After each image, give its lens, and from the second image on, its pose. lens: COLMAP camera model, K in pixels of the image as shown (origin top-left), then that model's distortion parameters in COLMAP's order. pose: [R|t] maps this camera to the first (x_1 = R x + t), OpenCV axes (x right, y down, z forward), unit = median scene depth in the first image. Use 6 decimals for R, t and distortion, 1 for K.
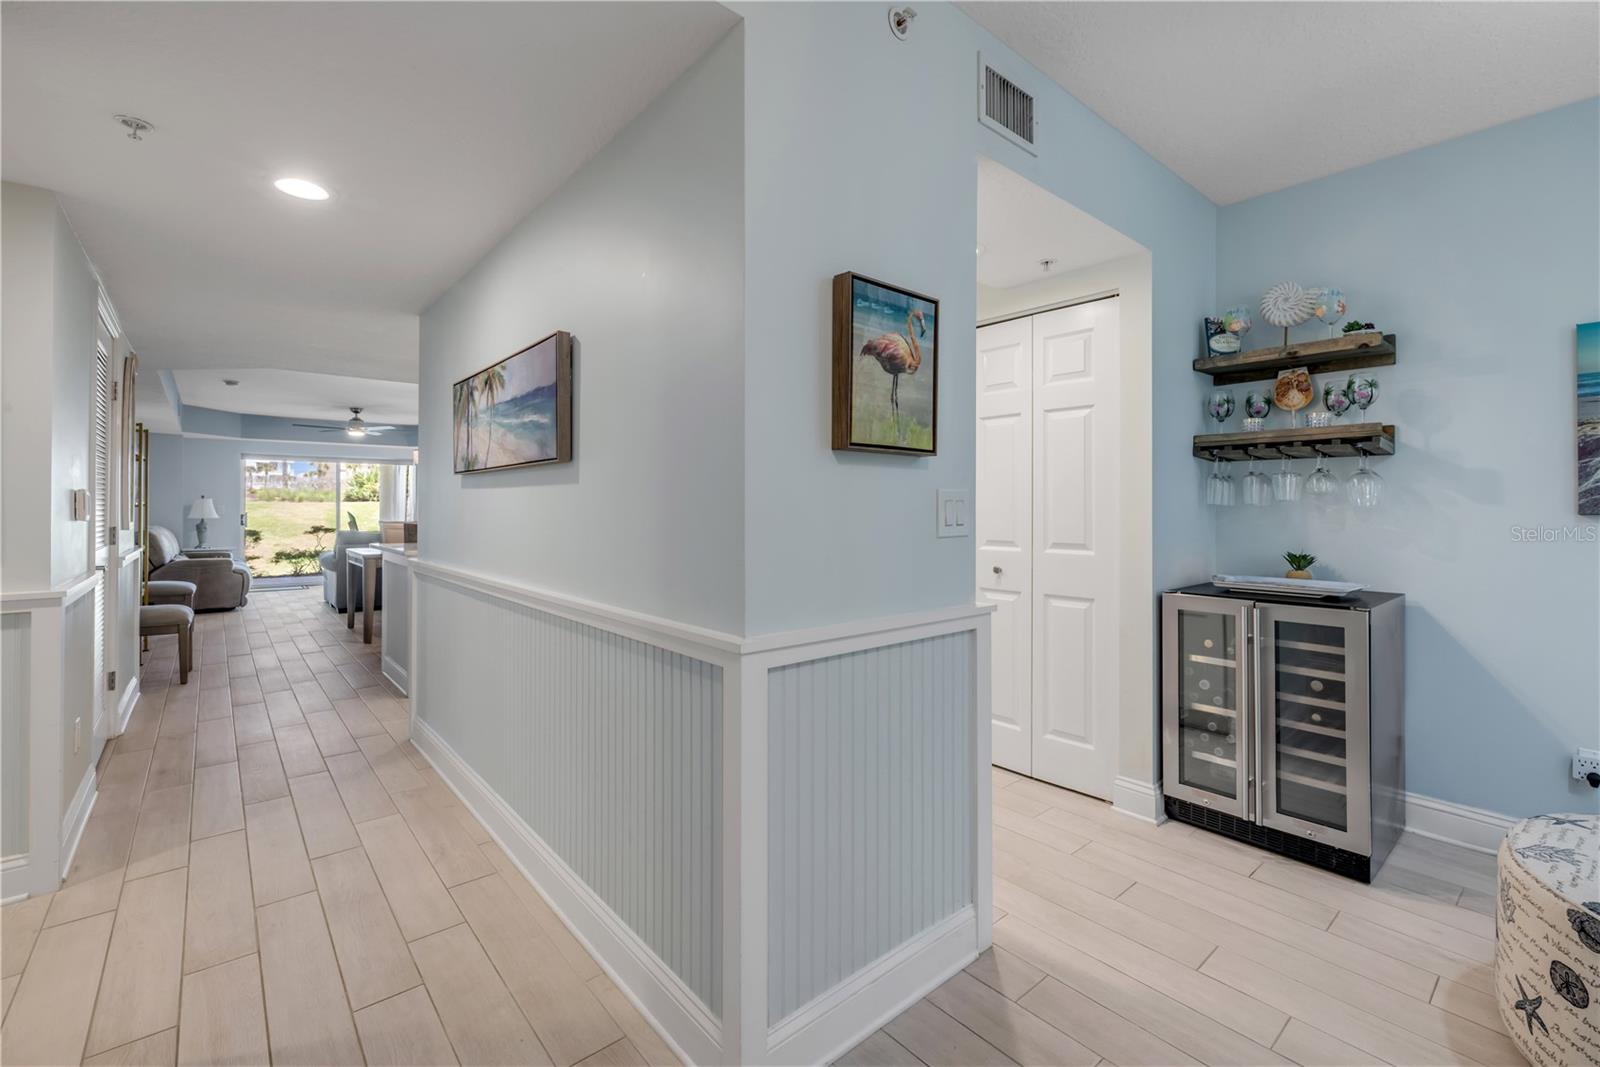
lens RADIAL K [[682.9, 0, 799.3], [0, 682.9, 503.0], [0, 0, 1]] dist [-0.006858, -0.000058]
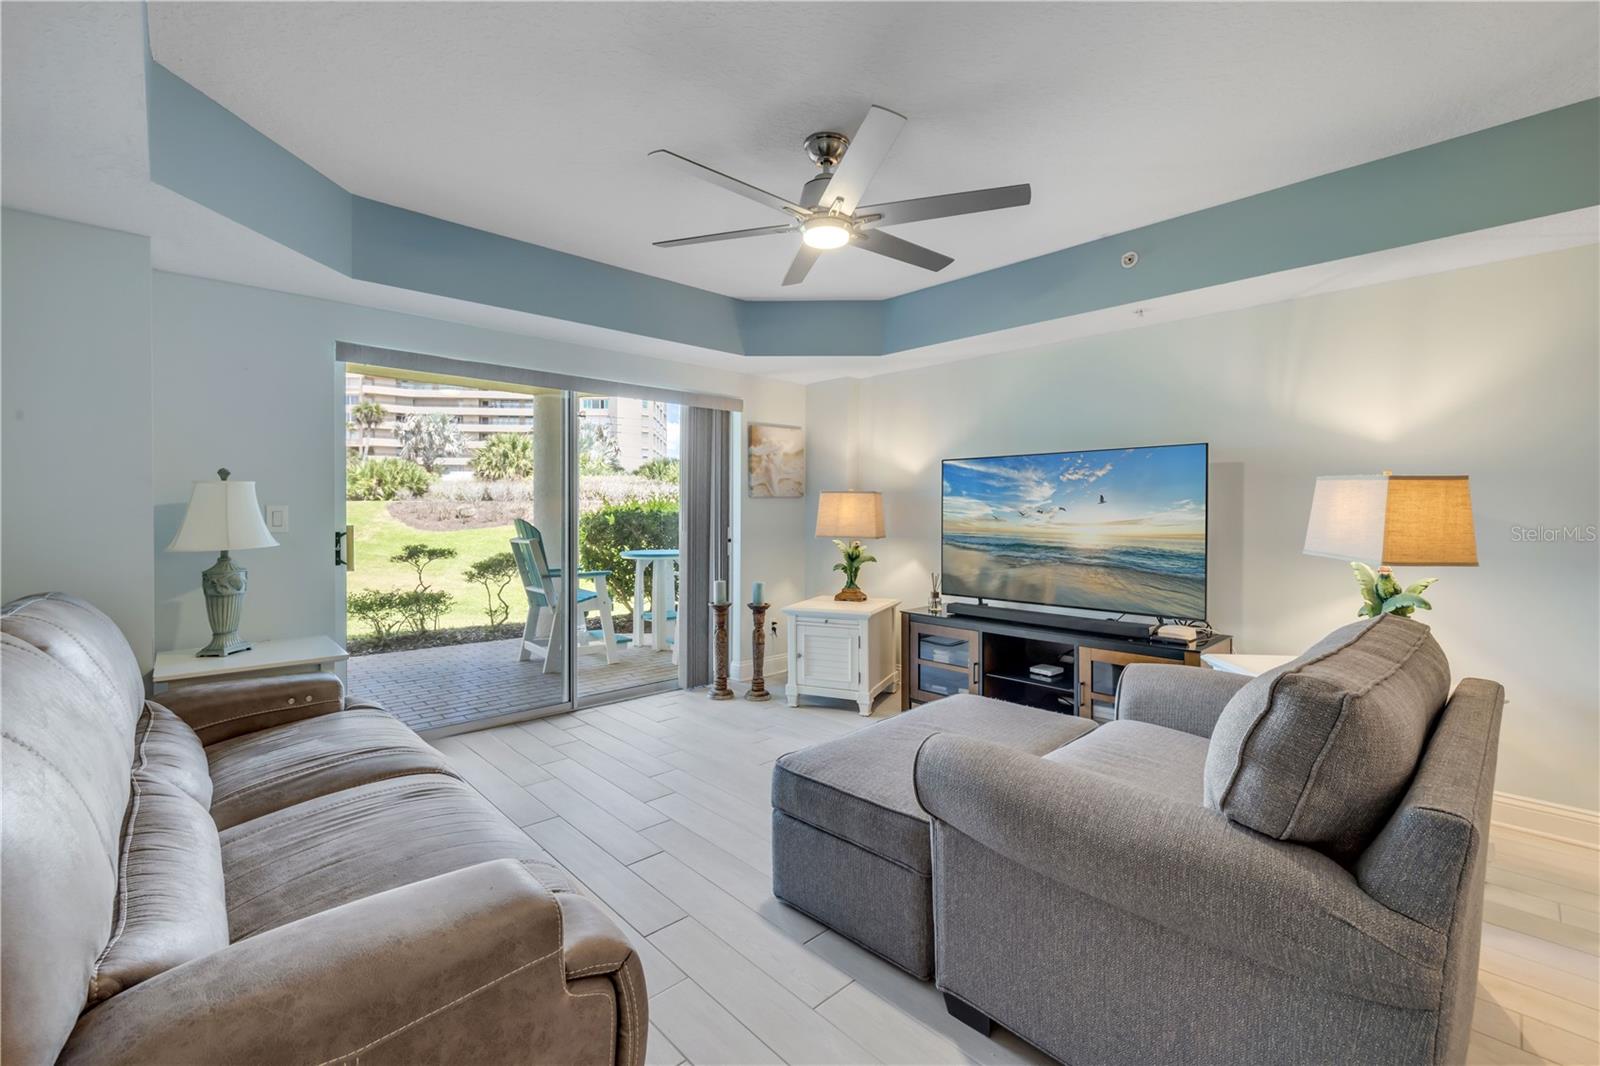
lens RADIAL K [[677.1, 0, 793.7], [0, 677.1, 517.9], [0, 0, 1]] dist [-0.002063, -0.000225]
pose [[0.999328, 0.002427, 0.036565, -0.682083], [-0.003166, 0.999792, 0.020170, 0.003044], [-0.036508, -0.020272, 0.999128, 0.742601]]
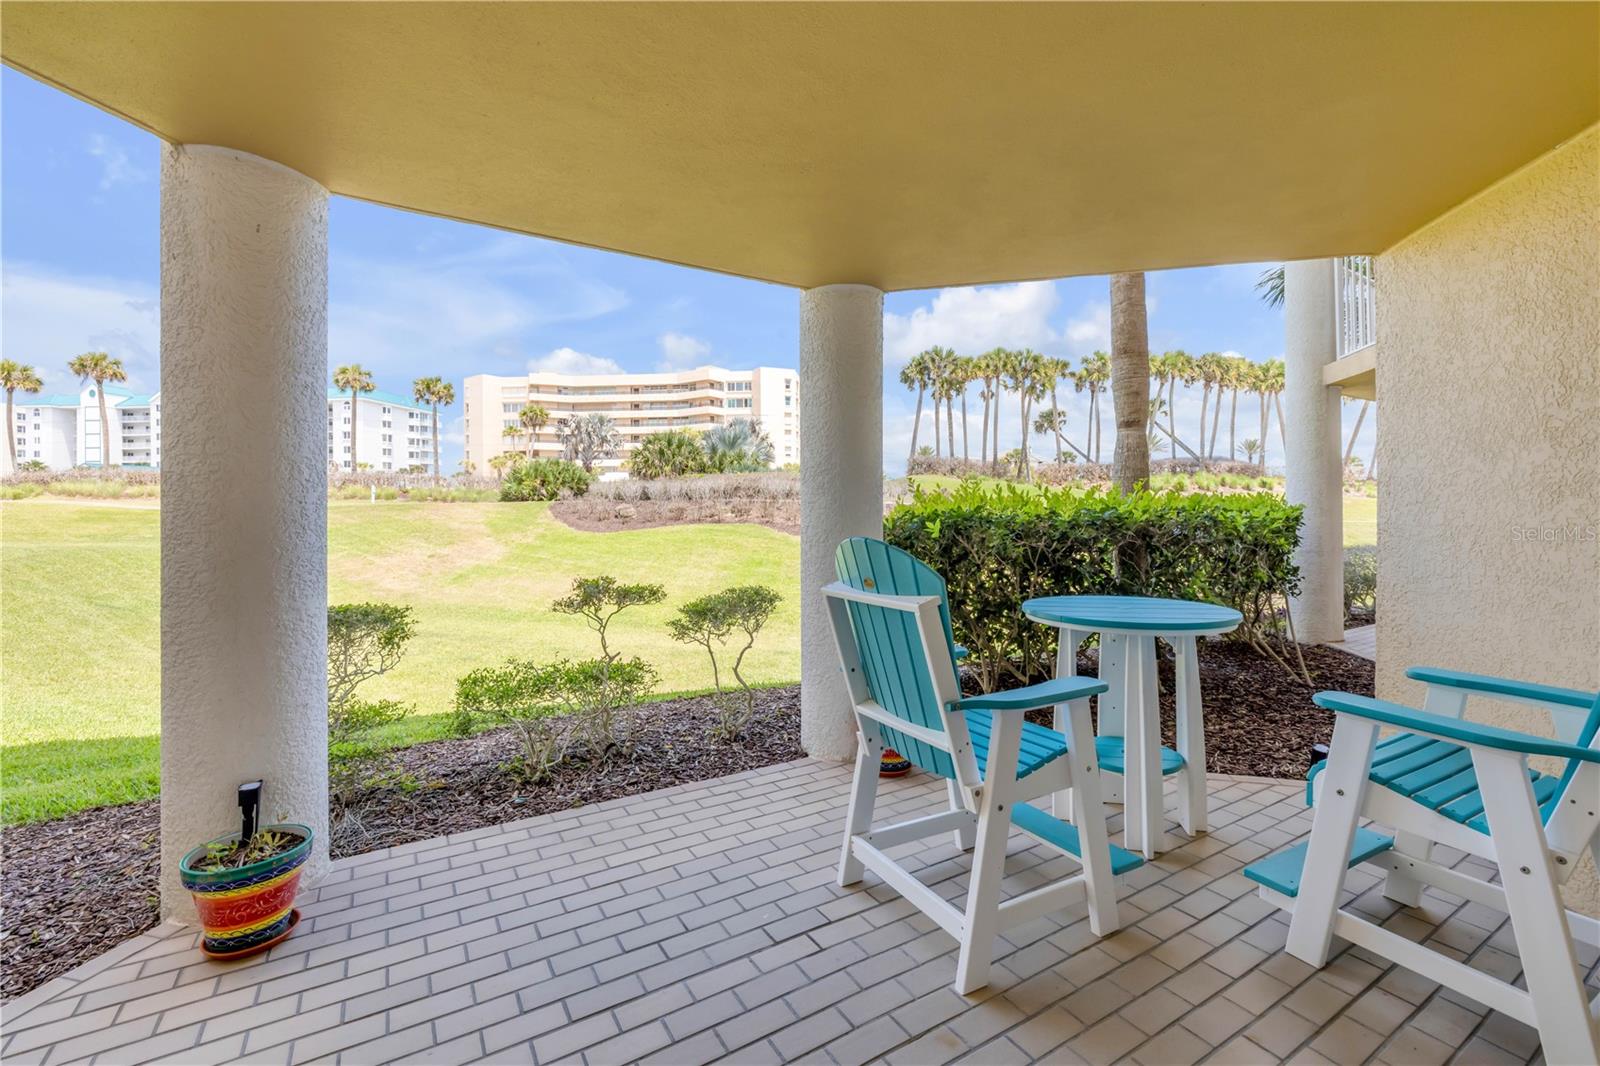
lens RADIAL K [[680.6, 0, 797.5], [0, 680.6, 507.1], [0, 0, 1]] dist [-0.003713, -0.000046]
pose [[0.987840, -0.005134, -0.155388, -0.900963], [0.006407, 0.999950, 0.007688, 0.004394], [0.155340, -0.008590, 0.987824, 1.143580]]
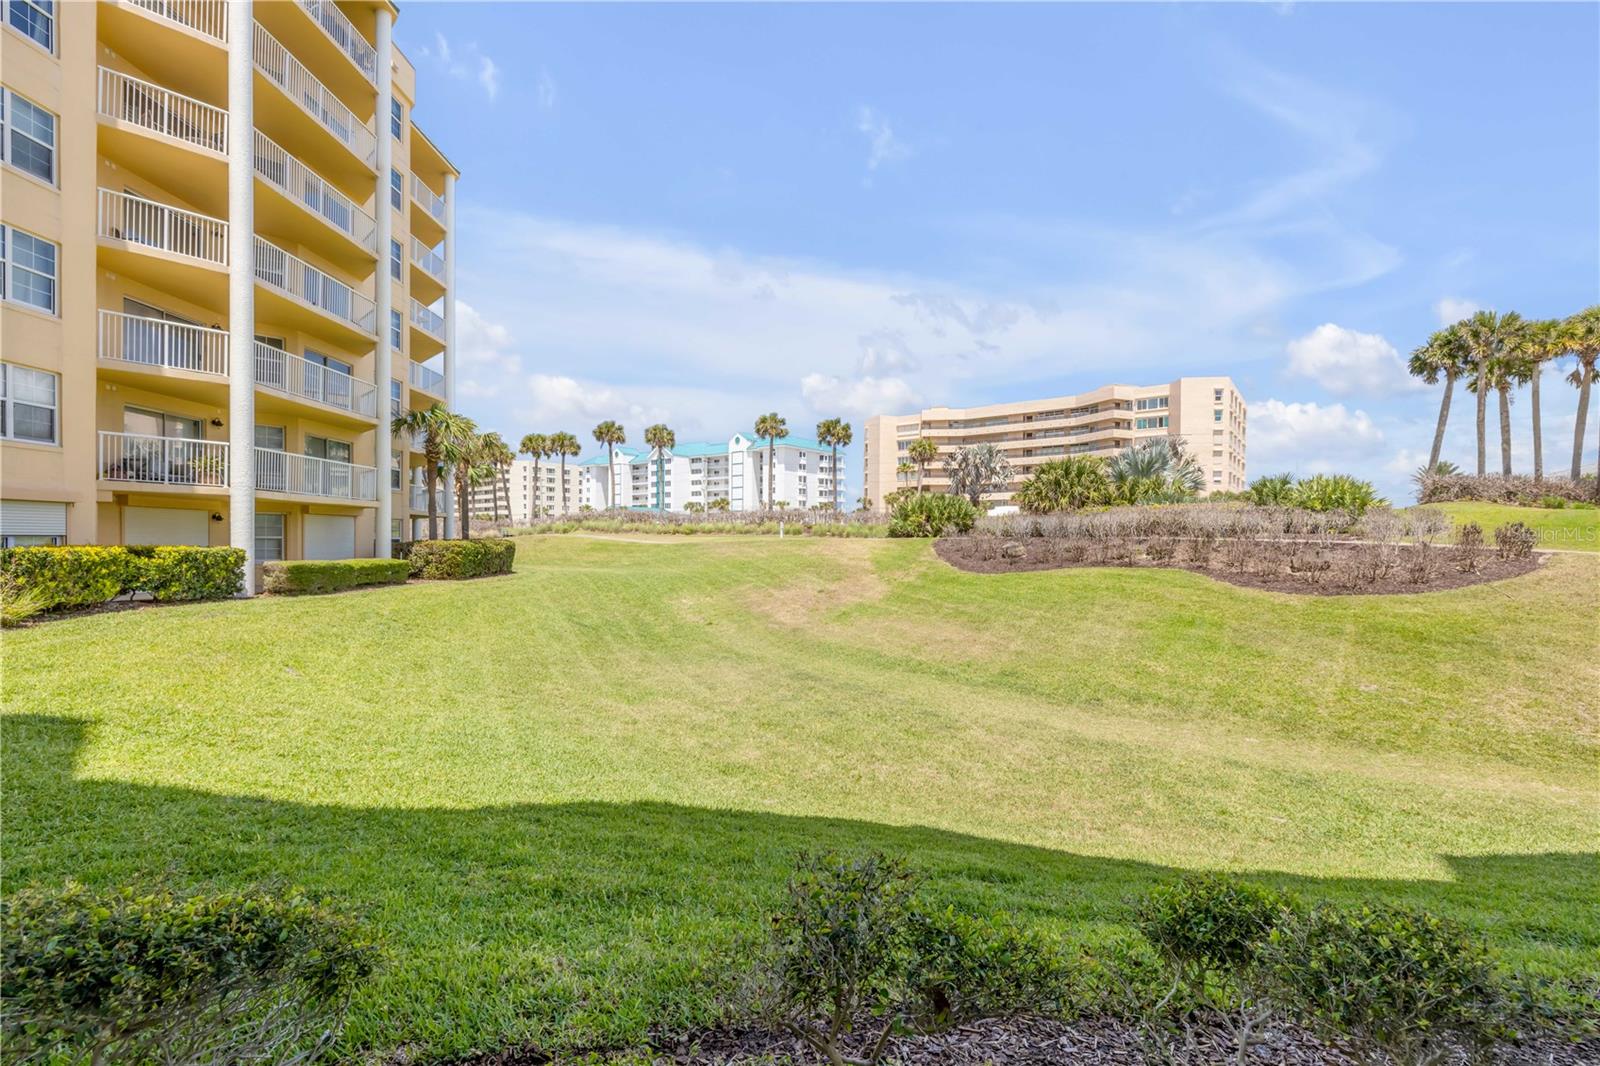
lens RADIAL K [[690.4, 0, 798.7], [0, 690.4, 547.1], [0, 0, 1]] dist [0.000938, 0.000129]
pose [[0.758886, 0.009658, -0.651152, -1.014795], [-0.000584, 0.999900, 0.014150, -0.011804], [0.651223, -0.010358, 0.758815, 1.440504]]
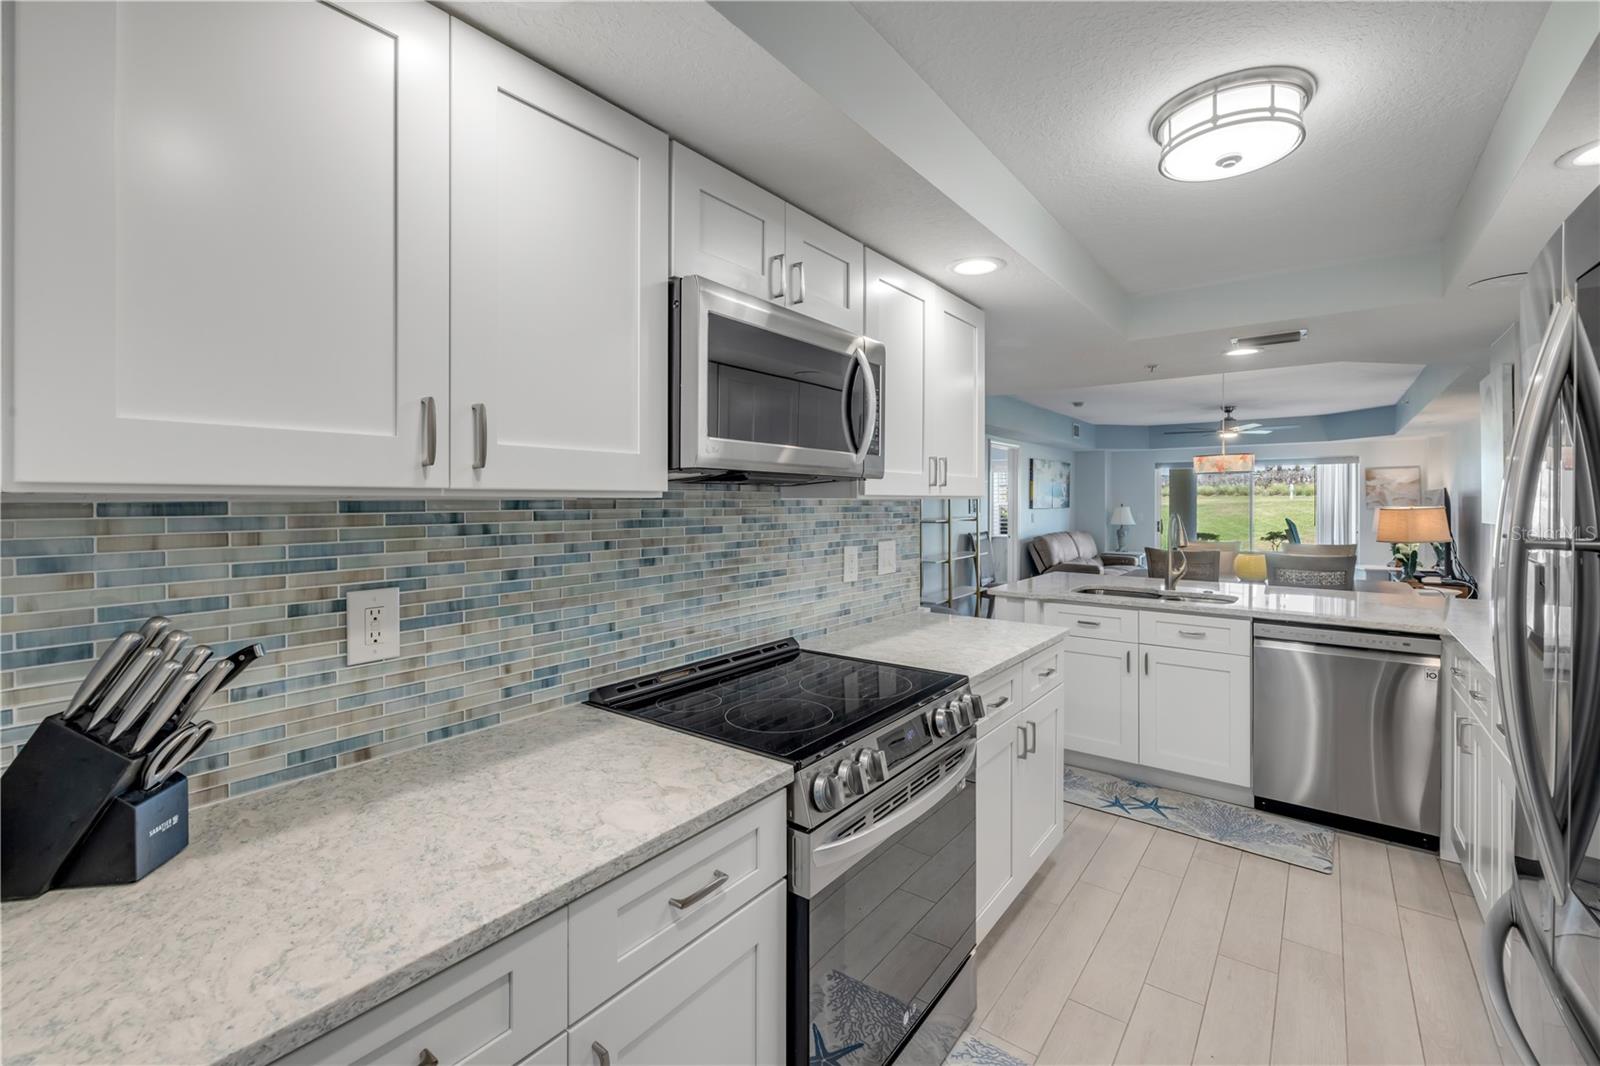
lens RADIAL K [[680.6, 0, 797.5], [0, 680.6, 507.1], [0, 0, 1]] dist [-0.003713, -0.000046]
pose [[0.199247, 0.006451, -0.979928, 0.108349], [0.008572, 0.999929, 0.008326, -0.020659], [0.979912, -0.010059, 0.199177, 0.274170]]
